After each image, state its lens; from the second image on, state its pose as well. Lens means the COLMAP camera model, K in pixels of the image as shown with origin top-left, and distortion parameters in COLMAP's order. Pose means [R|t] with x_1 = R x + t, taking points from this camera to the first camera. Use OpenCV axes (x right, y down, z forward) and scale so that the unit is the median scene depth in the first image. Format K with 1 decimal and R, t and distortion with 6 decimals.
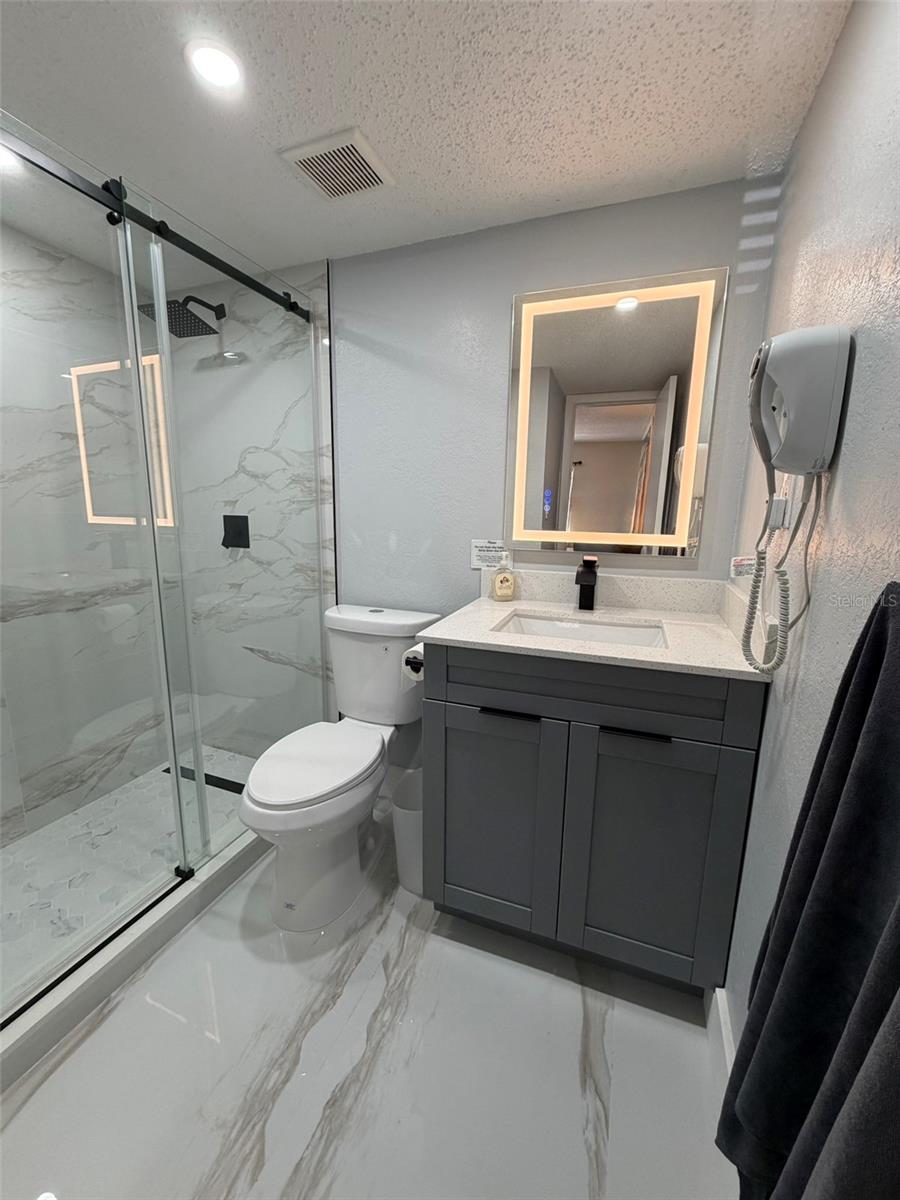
lens RADIAL K [[476.9, 0, 452.0], [0, 476.9, 597.3], [0, 0, 1]] dist [0.001126, -0.000599]
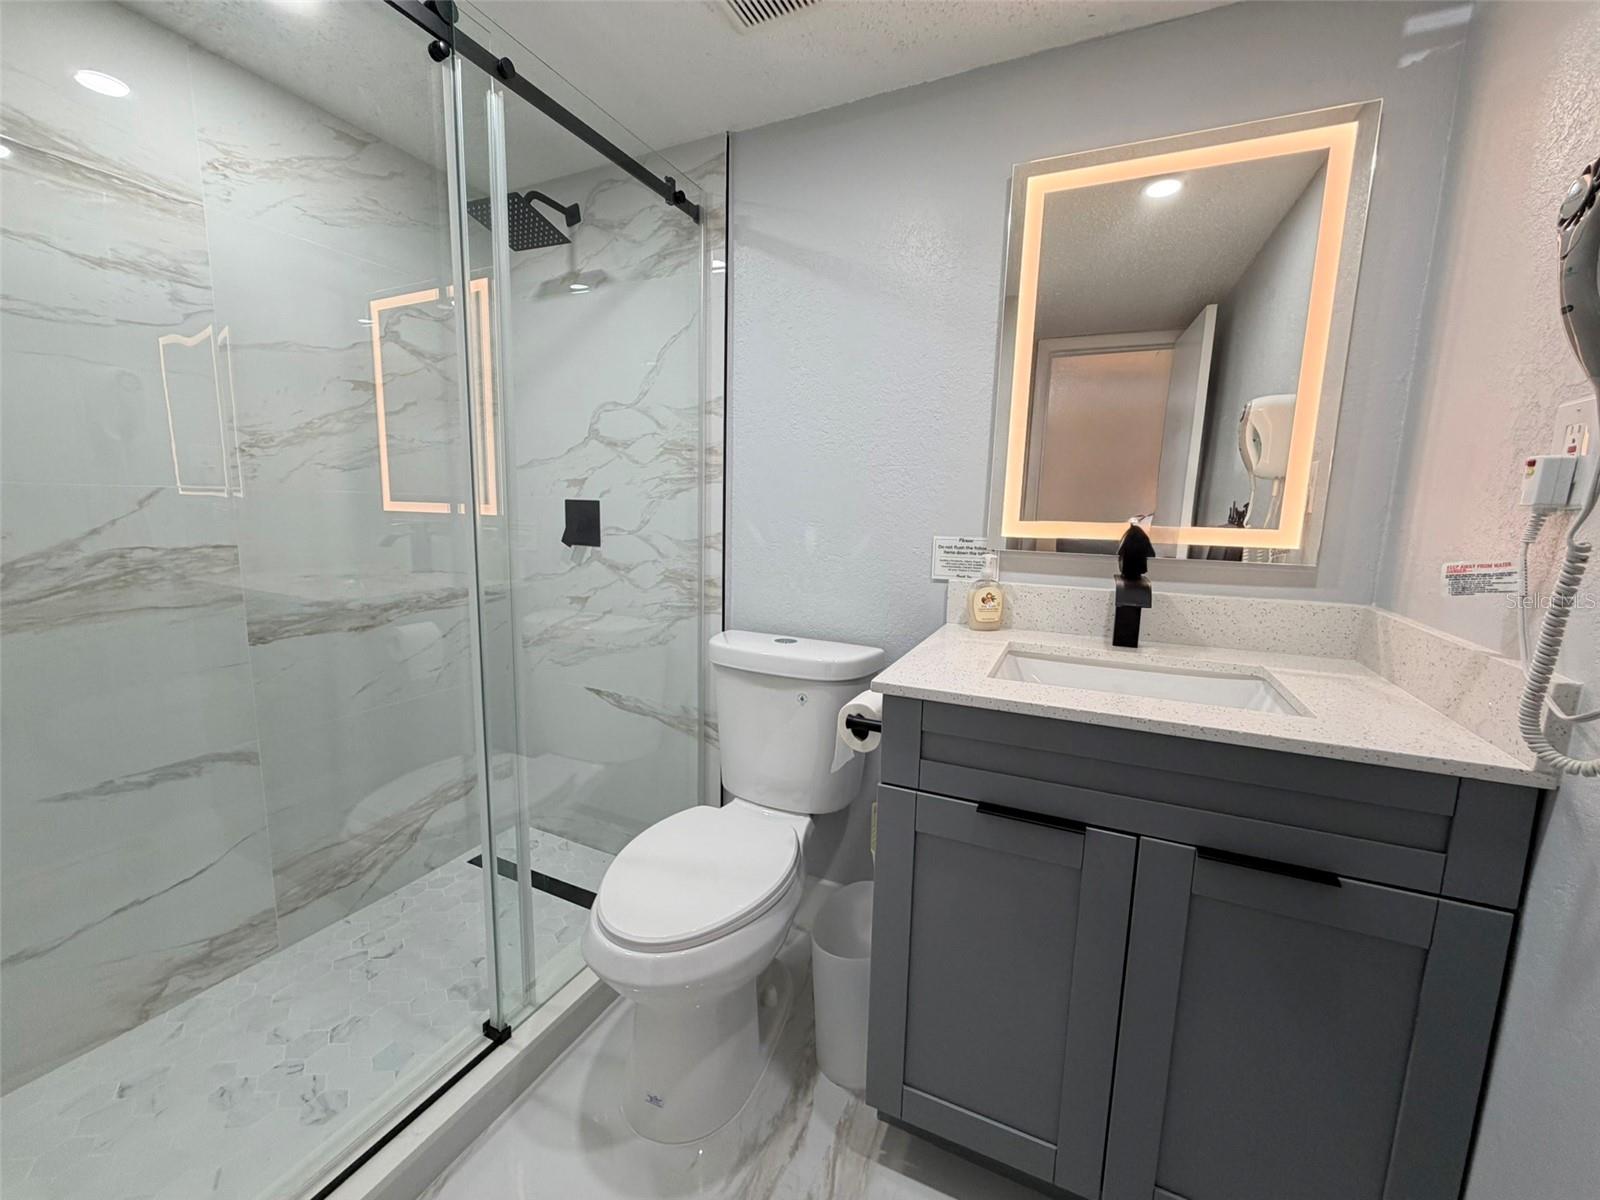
lens RADIAL K [[635.8, 0, 798.1], [0, 635.8, 600.1], [0, 0, 1]] dist [0.001126, -0.000599]
pose [[0.997198, 0.019569, -0.072198, -0.084087], [-0.022252, 0.999084, -0.036547, 0.004392], [0.071417, 0.038051, 0.996721, 0.116675]]
